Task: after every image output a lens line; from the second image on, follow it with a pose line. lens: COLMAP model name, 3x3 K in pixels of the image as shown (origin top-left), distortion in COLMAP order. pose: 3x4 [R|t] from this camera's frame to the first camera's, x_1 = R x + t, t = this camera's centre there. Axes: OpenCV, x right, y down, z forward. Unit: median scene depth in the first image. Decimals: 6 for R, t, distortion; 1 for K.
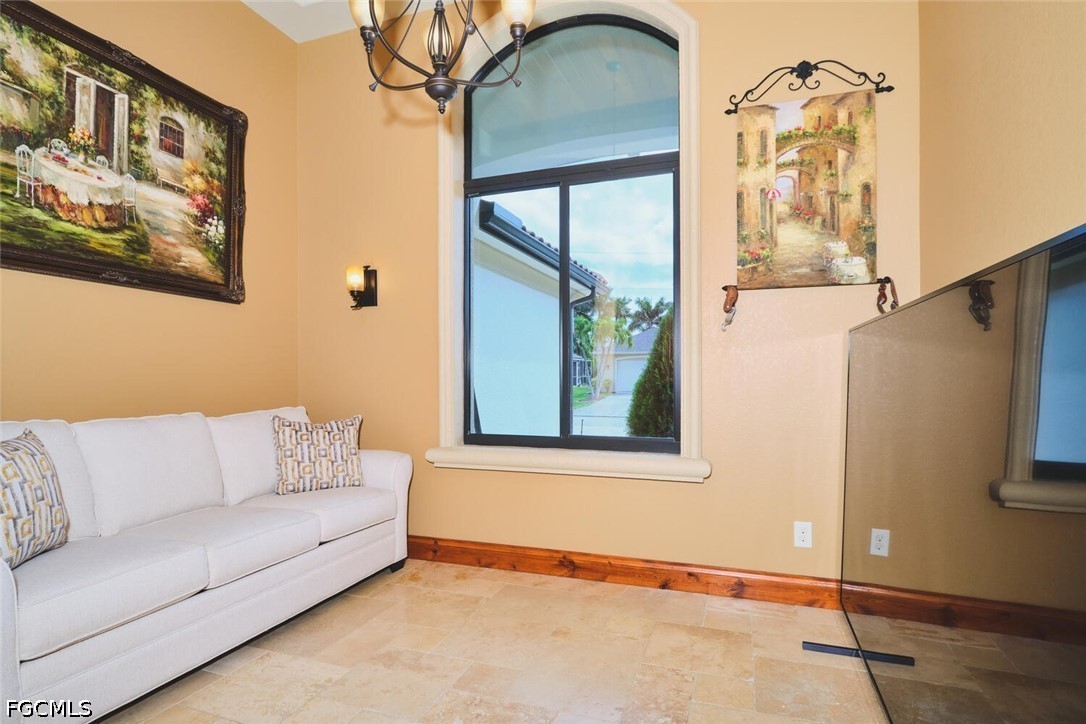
lens RADIAL K [[554.7, 0, 541.7], [0, 554.7, 345.0], [0, 0, 1]] dist [-0.025993, -0.001189]
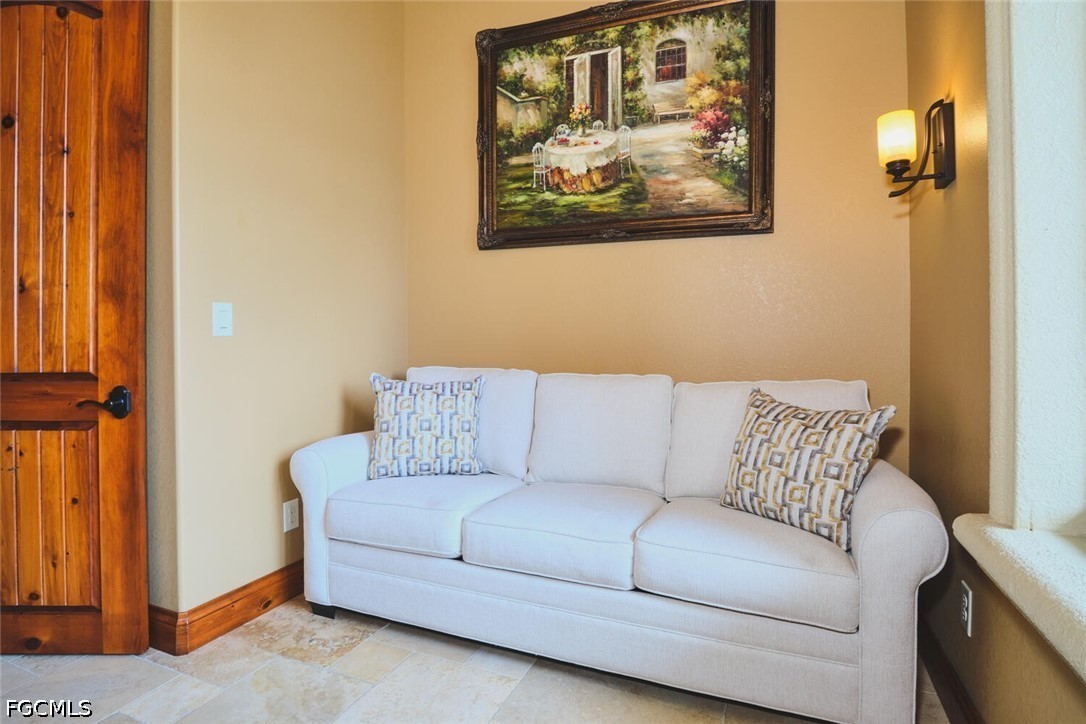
lens RADIAL K [[551.9, 0, 542.9], [0, 551.9, 337.3], [0, 0, 1]] dist [-0.022450, -0.000740]
pose [[-0.054404, -0.000218, -0.998519, 0.235592], [0.056678, 0.998387, -0.003306, 0.060352], [0.996909, -0.056774, -0.054304, 0.904102]]
